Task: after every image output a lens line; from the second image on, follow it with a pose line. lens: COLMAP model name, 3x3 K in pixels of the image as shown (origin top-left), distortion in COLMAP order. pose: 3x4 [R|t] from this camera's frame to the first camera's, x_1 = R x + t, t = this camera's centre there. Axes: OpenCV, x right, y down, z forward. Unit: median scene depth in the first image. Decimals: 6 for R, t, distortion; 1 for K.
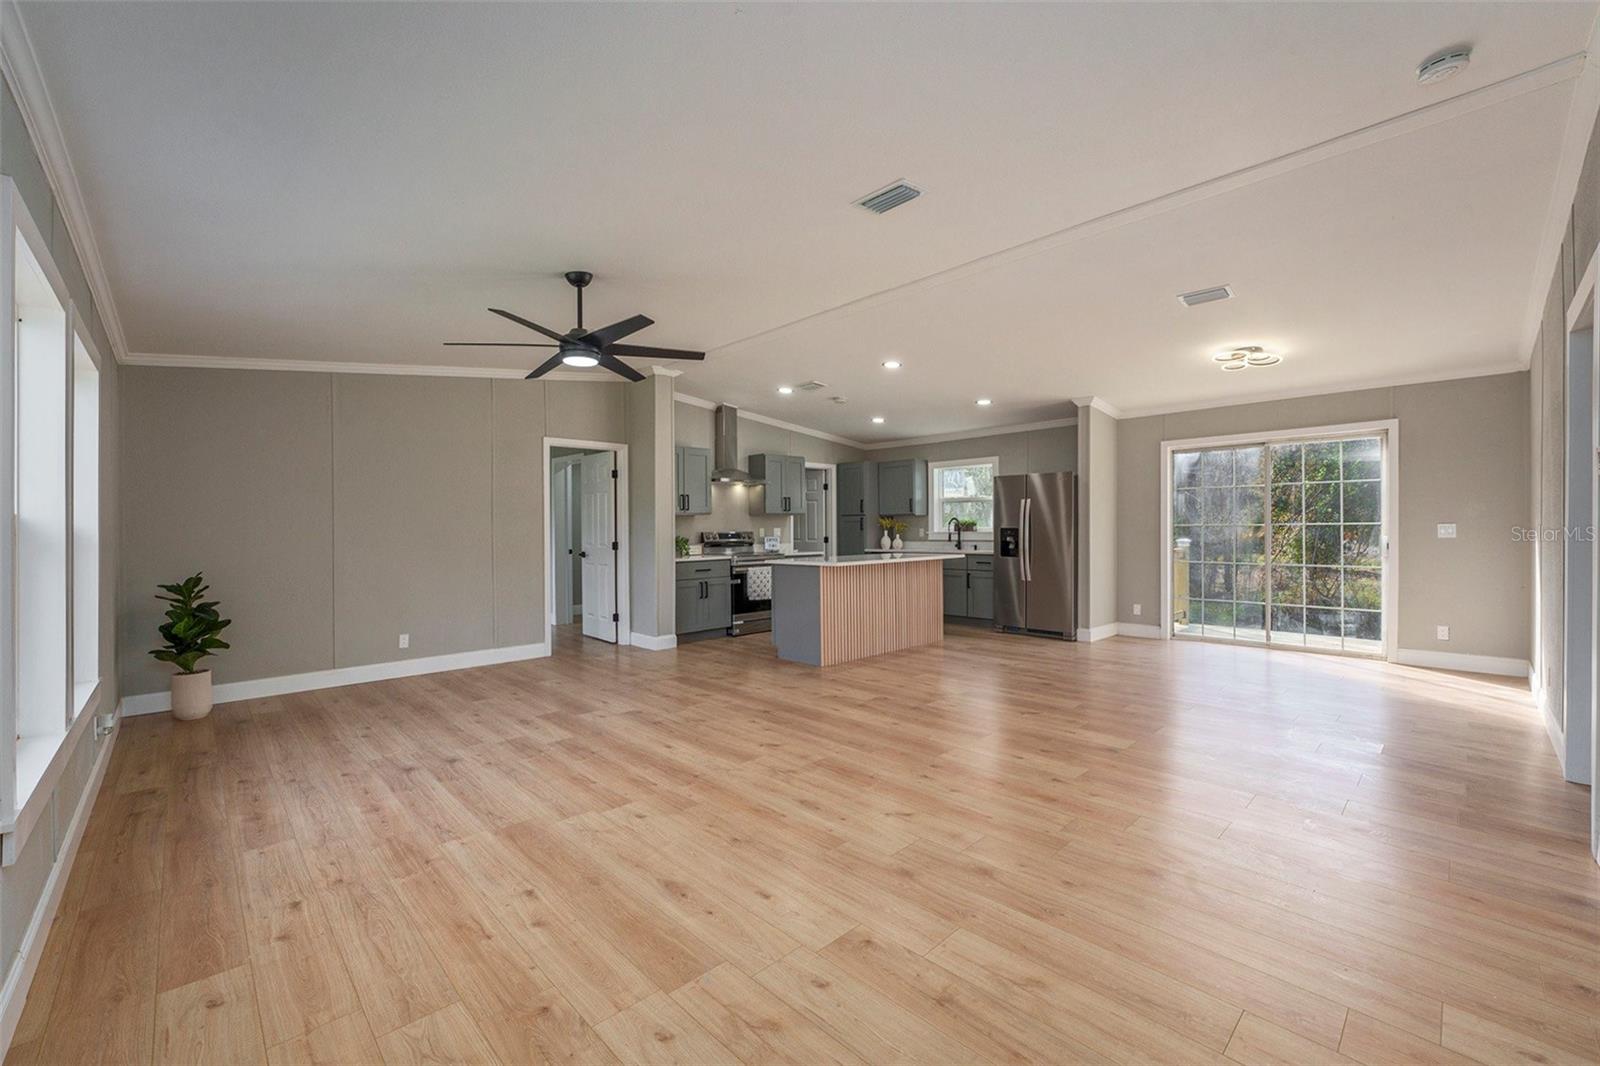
lens RADIAL K [[651.5, 0, 796.9], [0, 651.5, 529.9], [0, 0, 1]] dist [-0.025388, 0.000701]
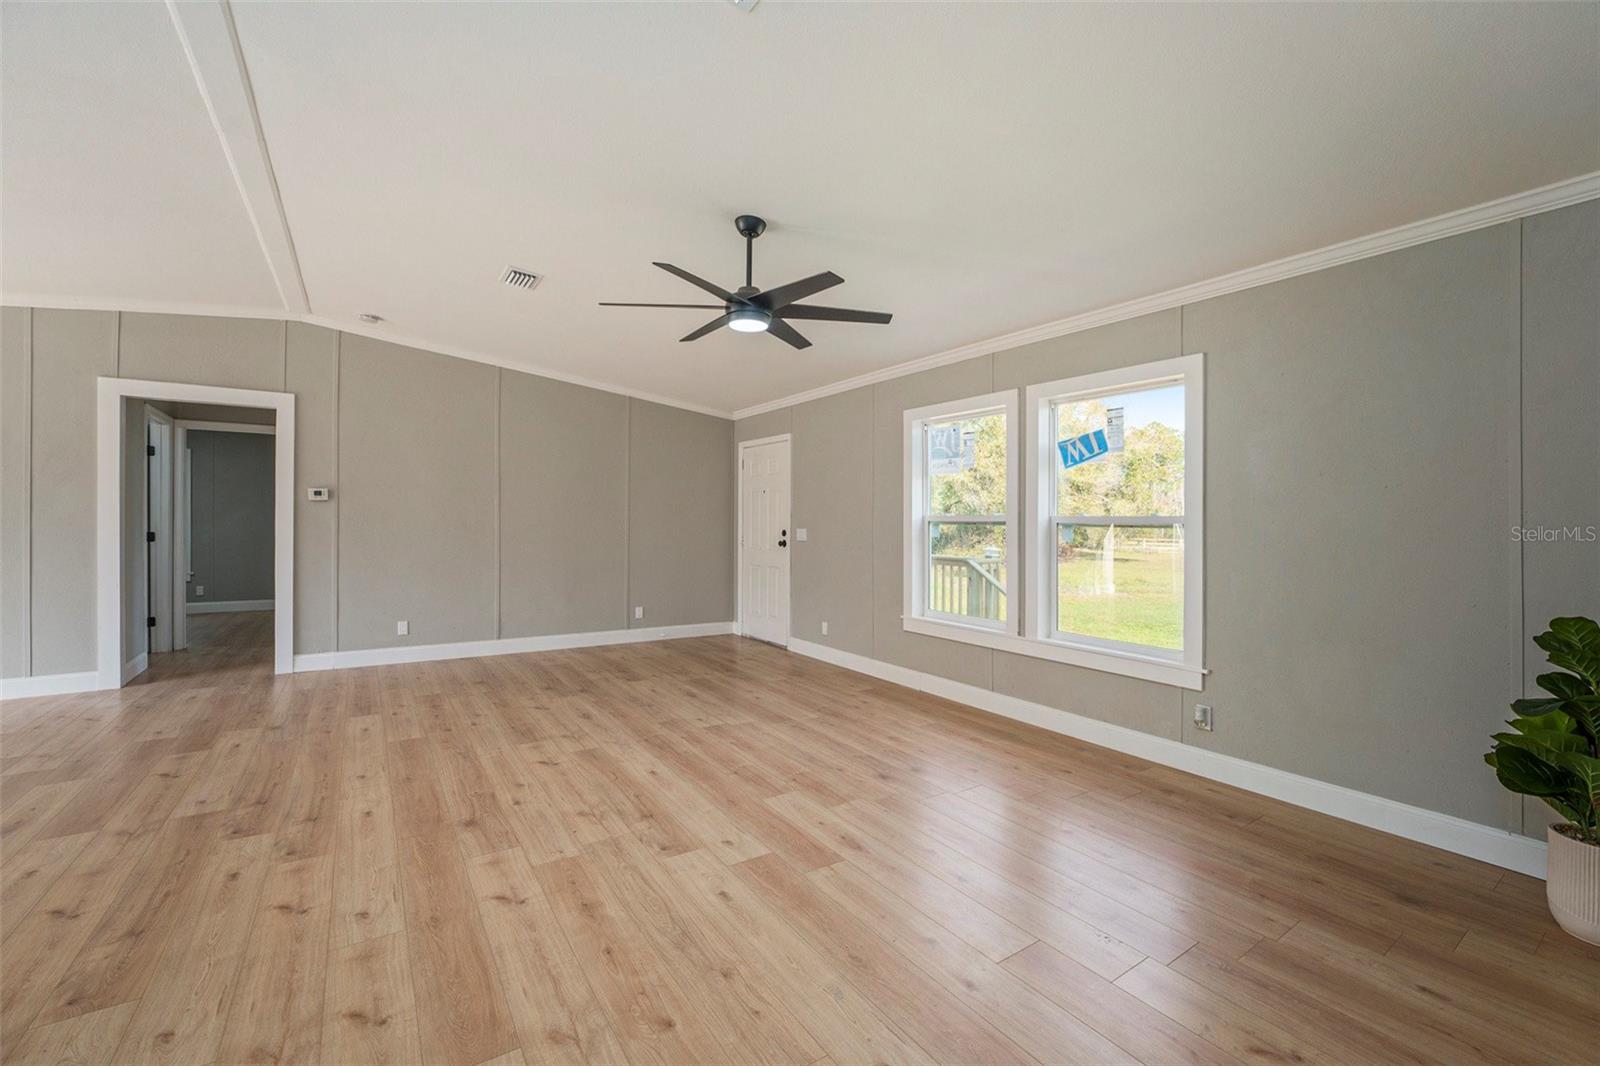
lens RADIAL K [[663.7, 0, 800.0], [0, 663.7, 533.0], [0, 0, 1]] dist [-0.015292, 0.000064]
pose [[-0.985373, -0.004420, 0.170356, -0.288116], [-0.001462, 0.999846, 0.017486, -0.004130], [-0.170407, 0.016982, -0.985227, 0.974270]]
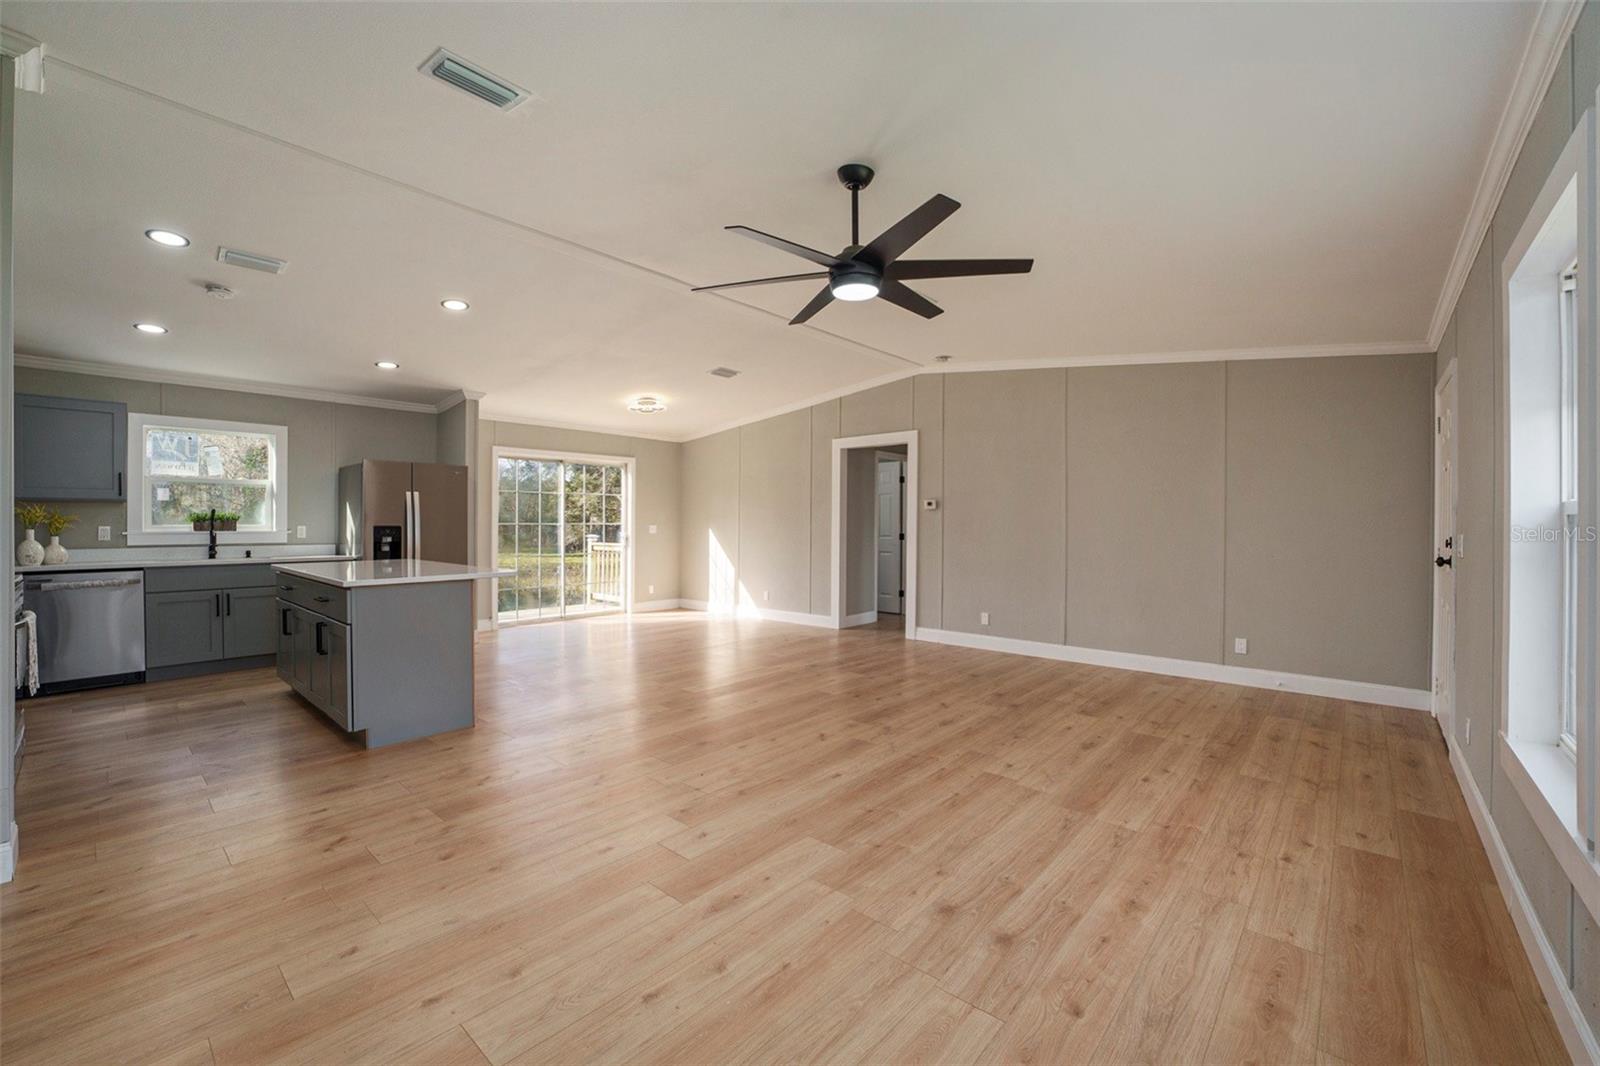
lens RADIAL K [[651.5, 0, 796.9], [0, 651.5, 529.9], [0, 0, 1]] dist [-0.025388, 0.000701]
pose [[-0.081817, 0.000367, 0.996647, -0.558334], [0.000593, 1.000000, -0.000320, 0.003008], [-0.996647, 0.000565, -0.081817, 0.593010]]
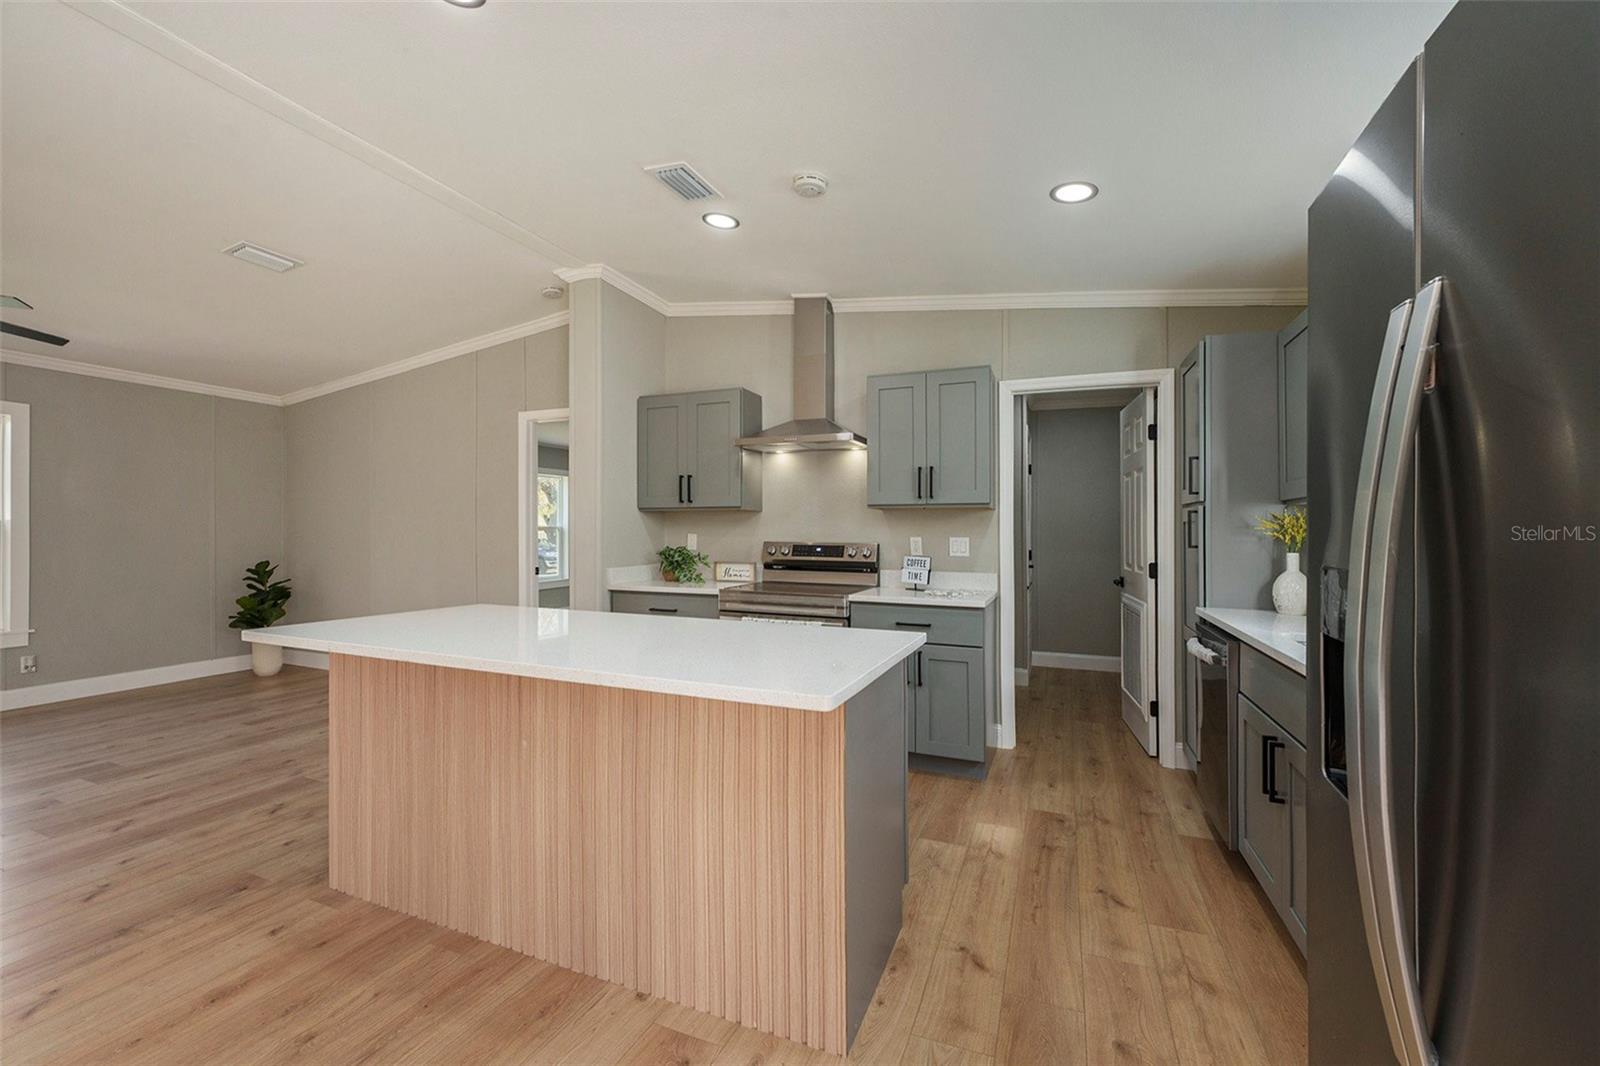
lens RADIAL K [[627.6, 0, 790.7], [0, 627.6, 532.8], [0, 0, 1]] dist [-0.072699, 0.024751]
pose [[0.407223, 0.013321, -0.913232, 0.406647], [-0.011496, 0.999889, 0.009459, -0.011088], [0.913256, 0.006646, 0.407331, 0.915470]]
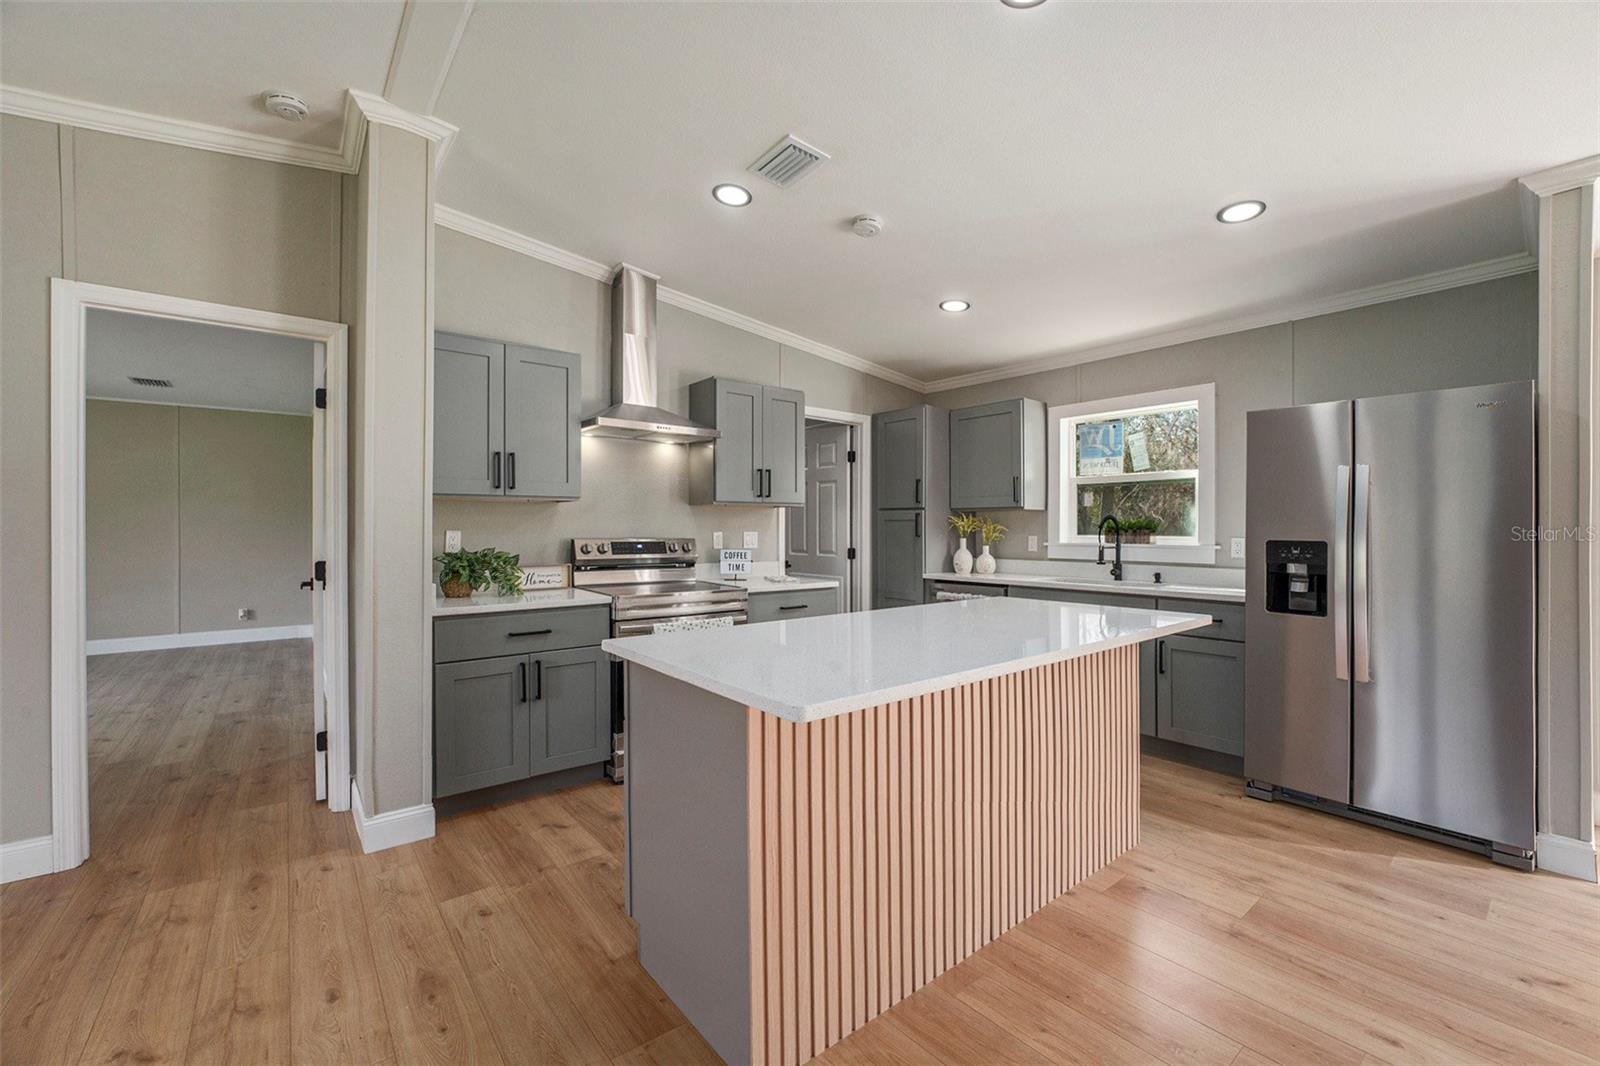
lens RADIAL K [[651.4, 0, 800.3], [0, 651.4, 522.6], [0, 0, 1]] dist [-0.004085, 0.000119]
pose [[0.996598, 0.011569, -0.081596, 0.064422], [-0.012423, 0.999873, -0.009969, -0.006618], [0.081470, 0.010949, 0.996616, 0.624706]]
